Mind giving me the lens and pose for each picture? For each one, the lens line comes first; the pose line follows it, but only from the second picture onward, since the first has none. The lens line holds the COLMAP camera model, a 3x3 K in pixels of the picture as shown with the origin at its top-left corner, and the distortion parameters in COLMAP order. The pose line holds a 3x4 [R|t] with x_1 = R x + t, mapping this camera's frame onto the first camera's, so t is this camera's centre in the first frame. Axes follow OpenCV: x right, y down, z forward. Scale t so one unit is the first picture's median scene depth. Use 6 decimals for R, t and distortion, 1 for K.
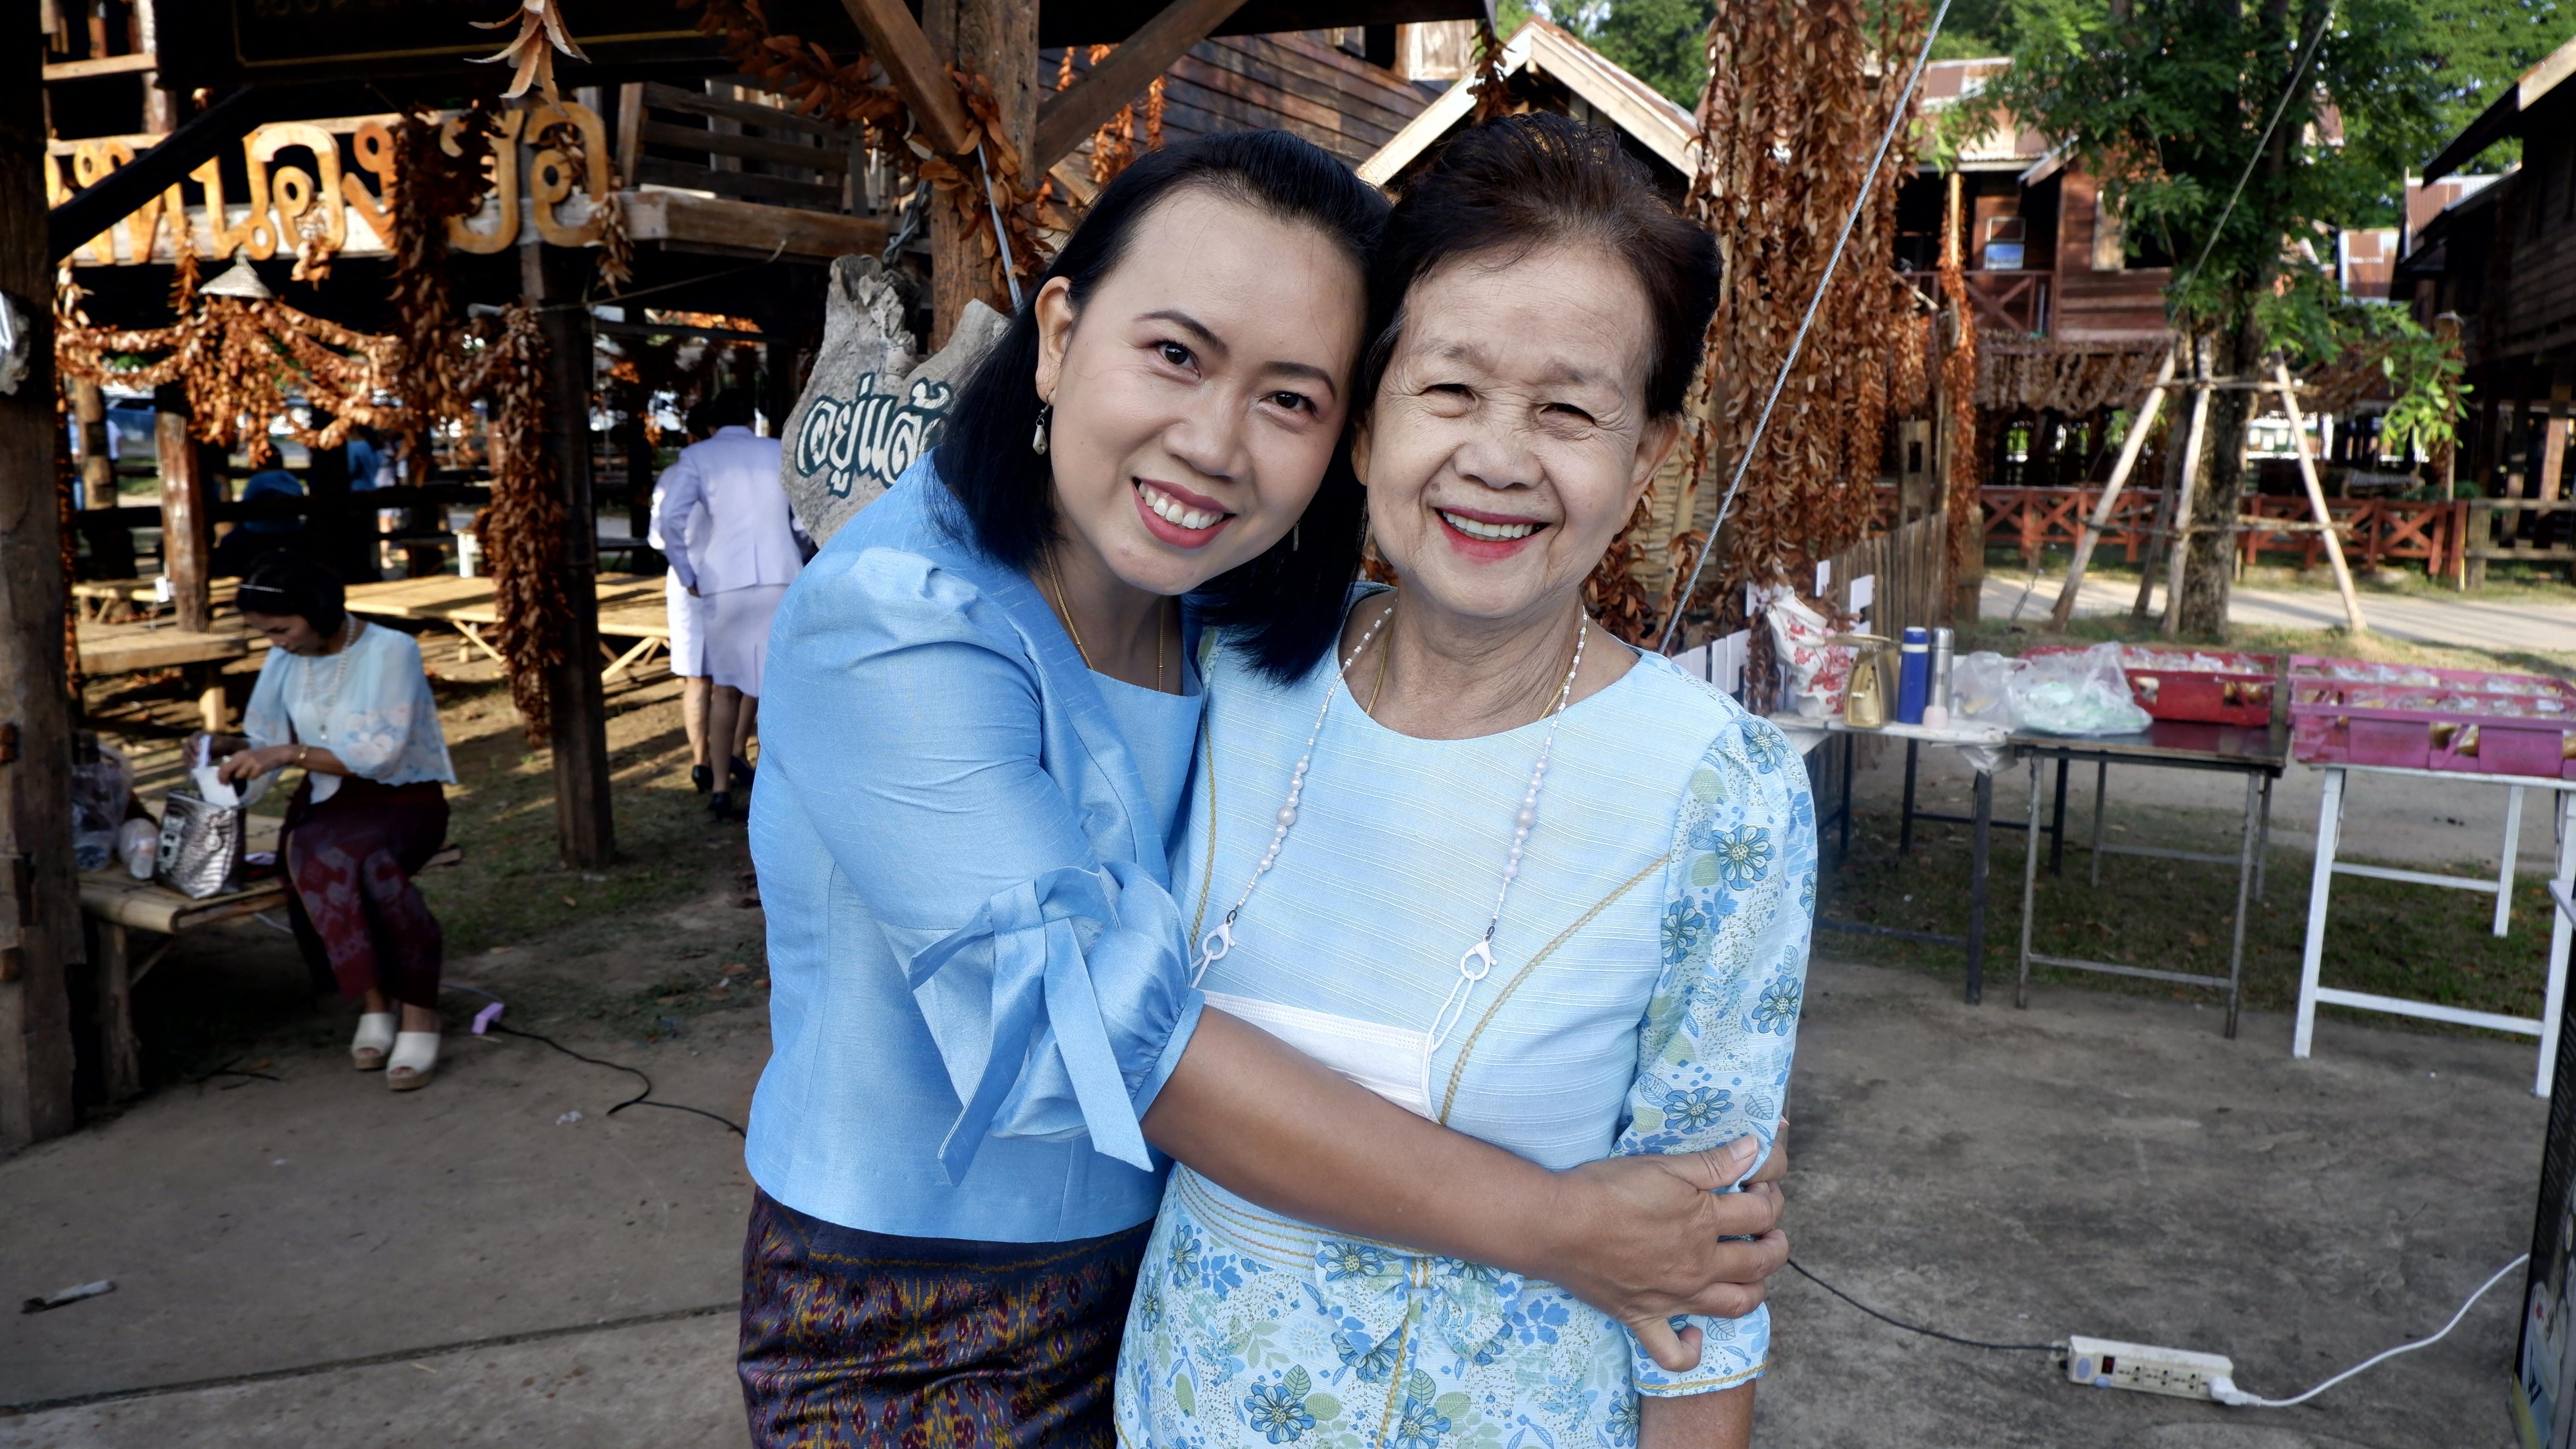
lens RADIAL K [[1752.7, 0, 1356.4], [0, 1752.7, 715.3], [0, 0, 1]] dist [-0.003864, -0.002467]
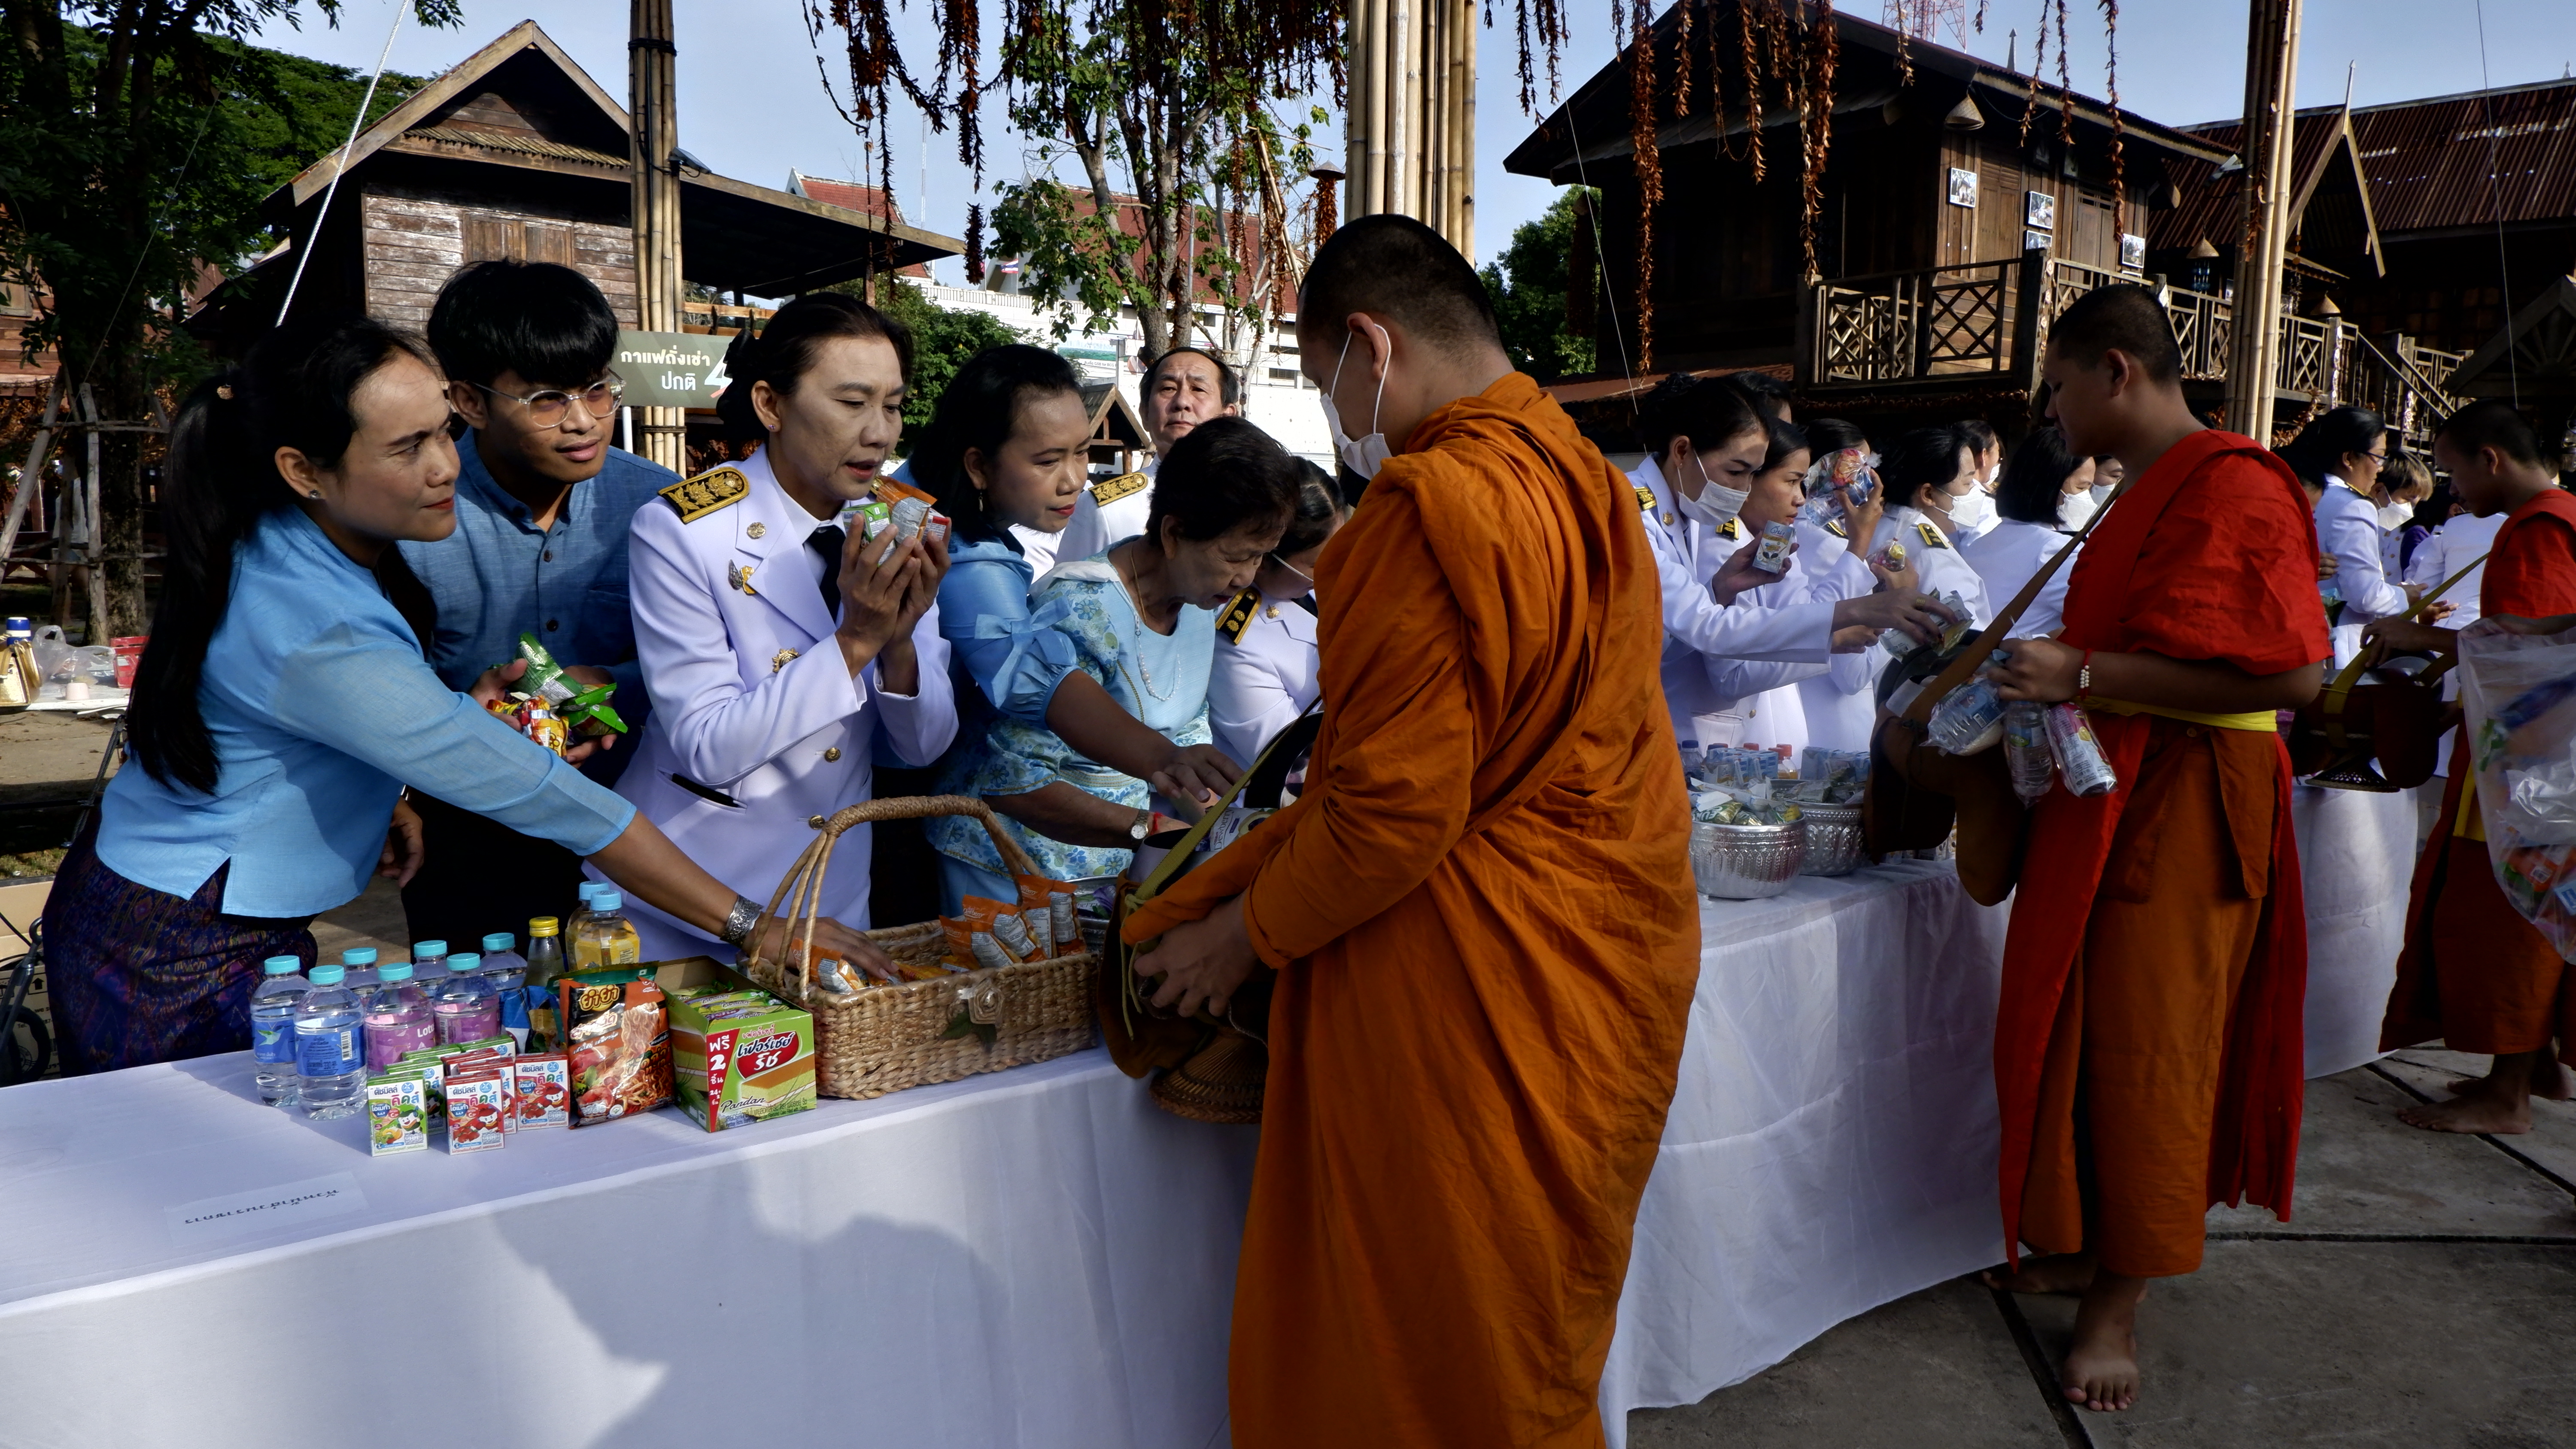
lens RADIAL K [[1689.0, 0, 1288.0], [0, 1689.0, 724.5], [0, 0, 1]] dist [-0.001552, -0.034232]
pose [[0.424981, -0.121193, 0.897052, -0.590760], [0.137696, 0.988119, 0.068262, 0.100606], [-0.894668, 0.094511, 0.436620, -0.408141]]
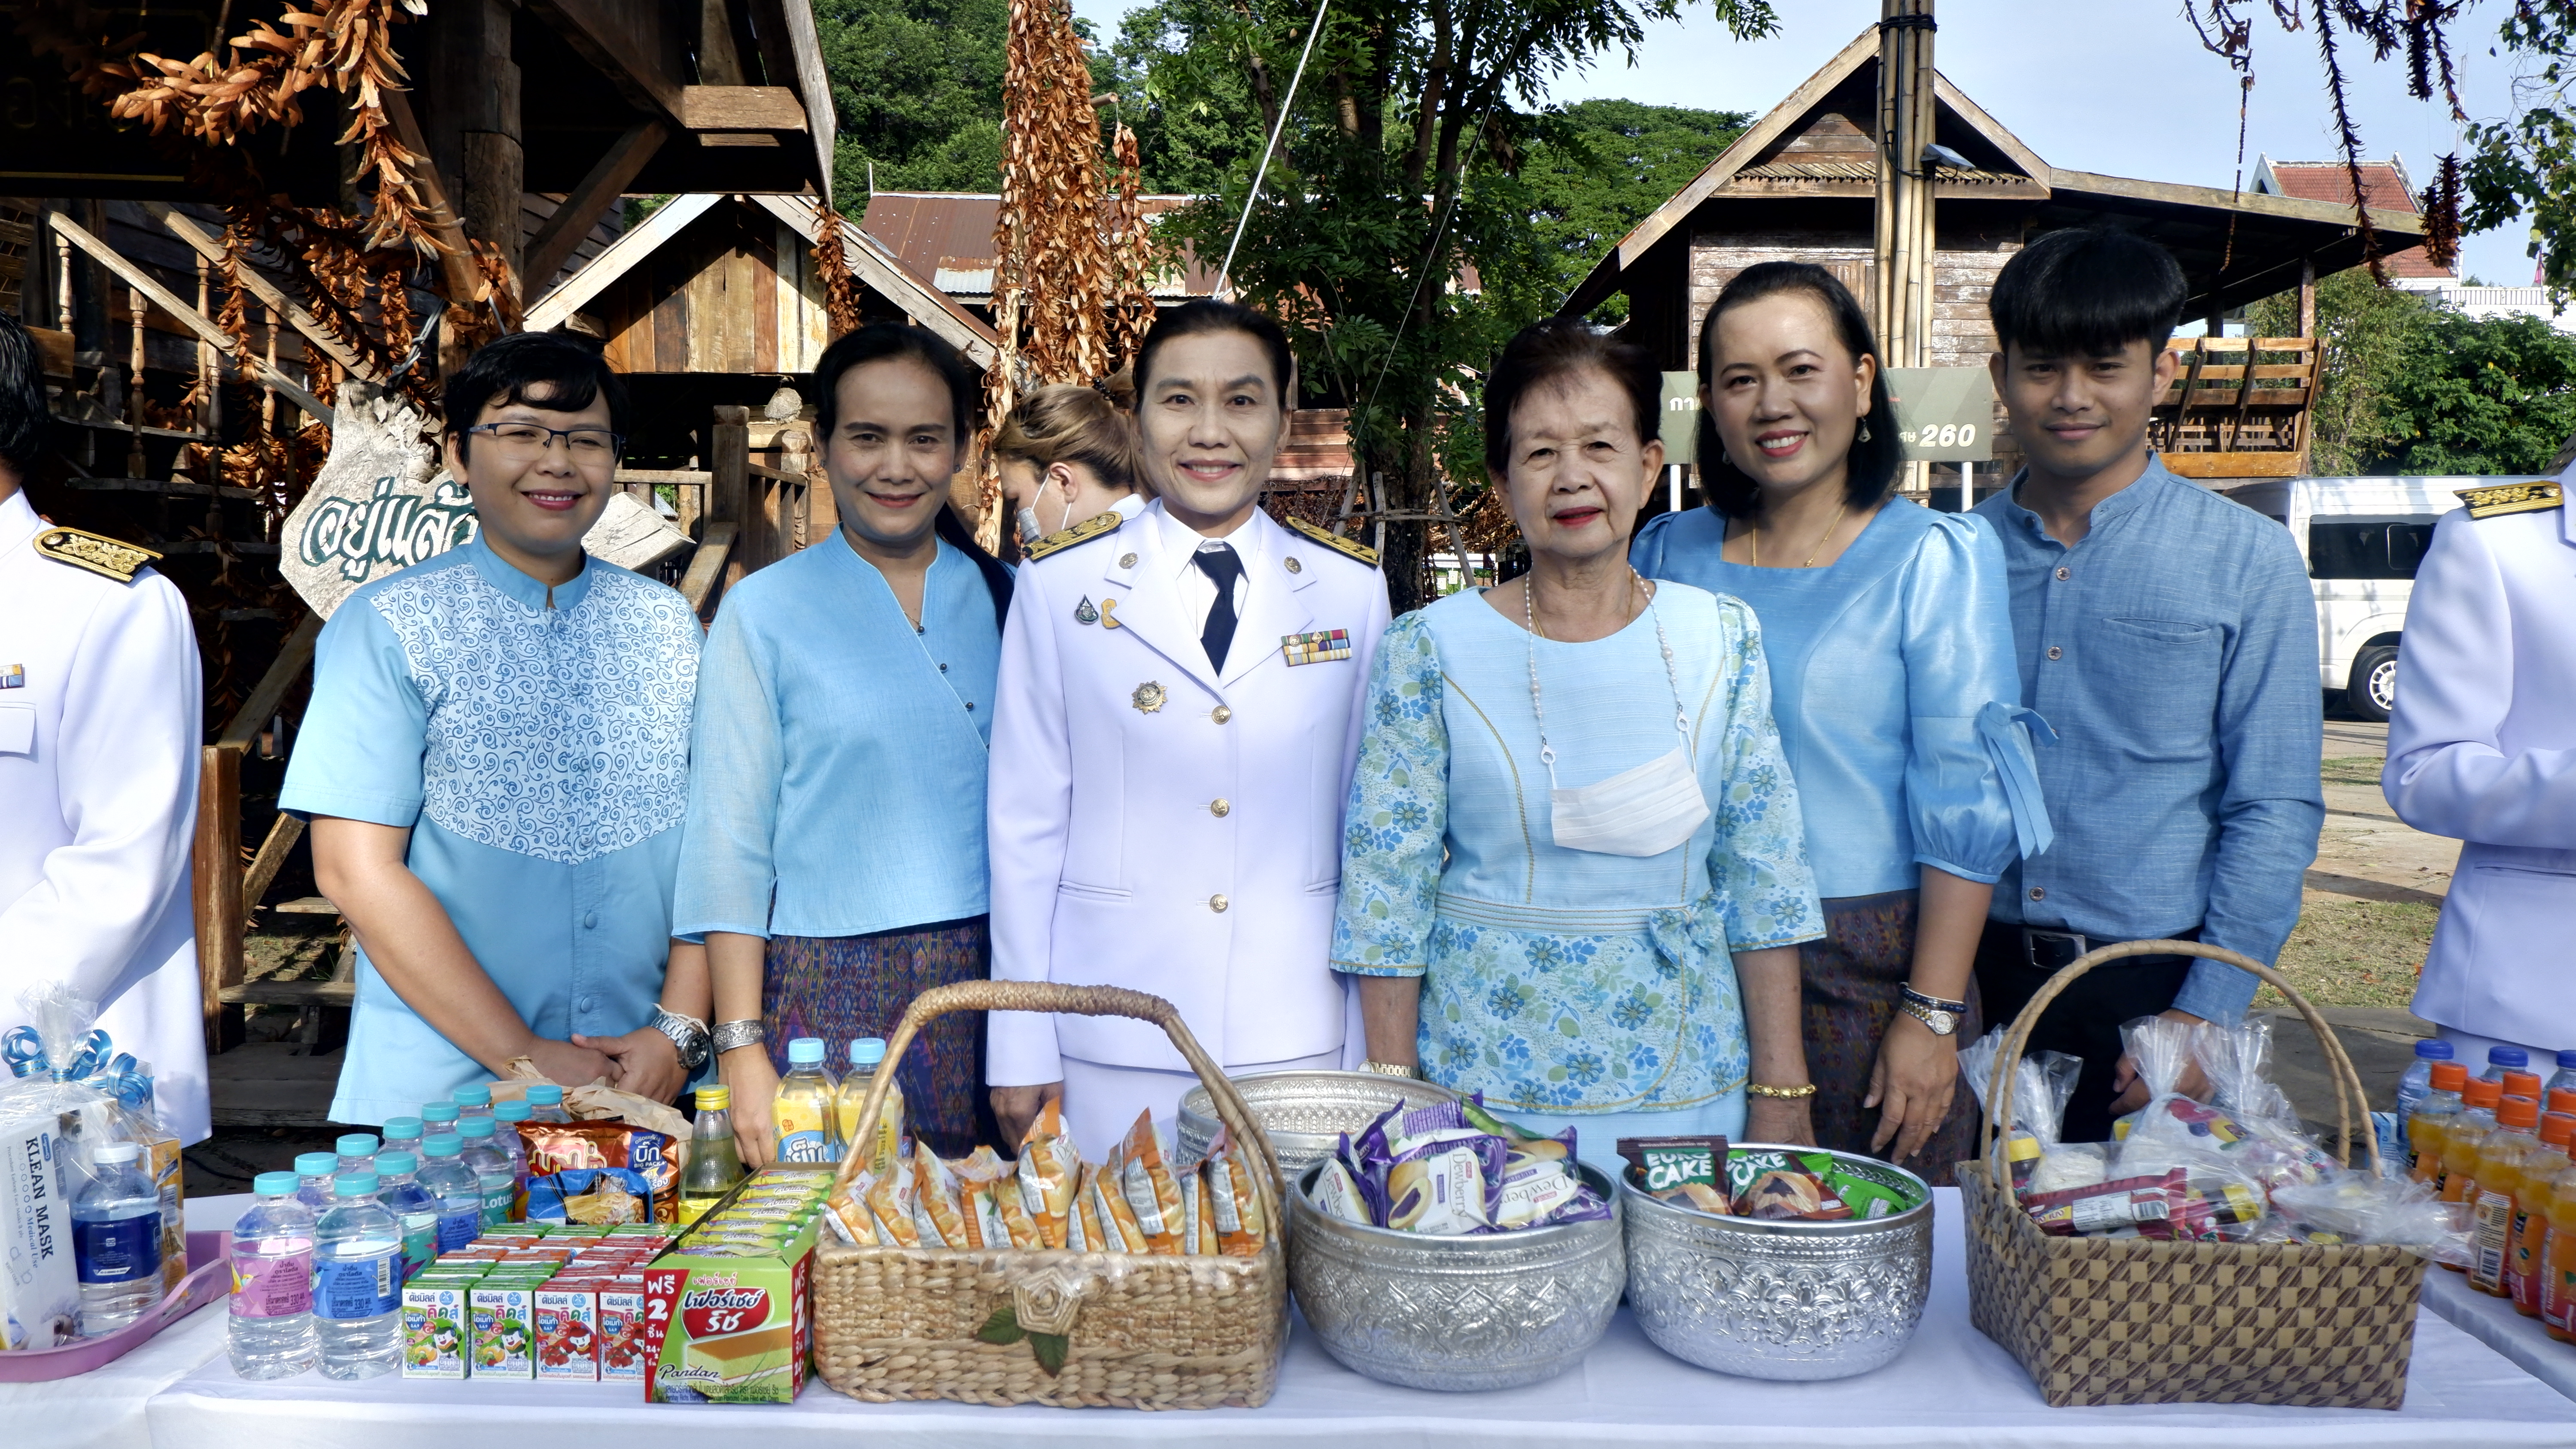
lens RADIAL K [[2108.4, 0, 1288.0], [0, 2108.4, 724.5], [0, 0, 1]] dist [-0.011918, 0.001074]
pose [[0.919950, -0.037593, 0.390230, -0.270187], [0.074412, 0.994041, -0.079659, 0.129436], [-0.384910, 0.102320, 0.917265, -0.526025]]
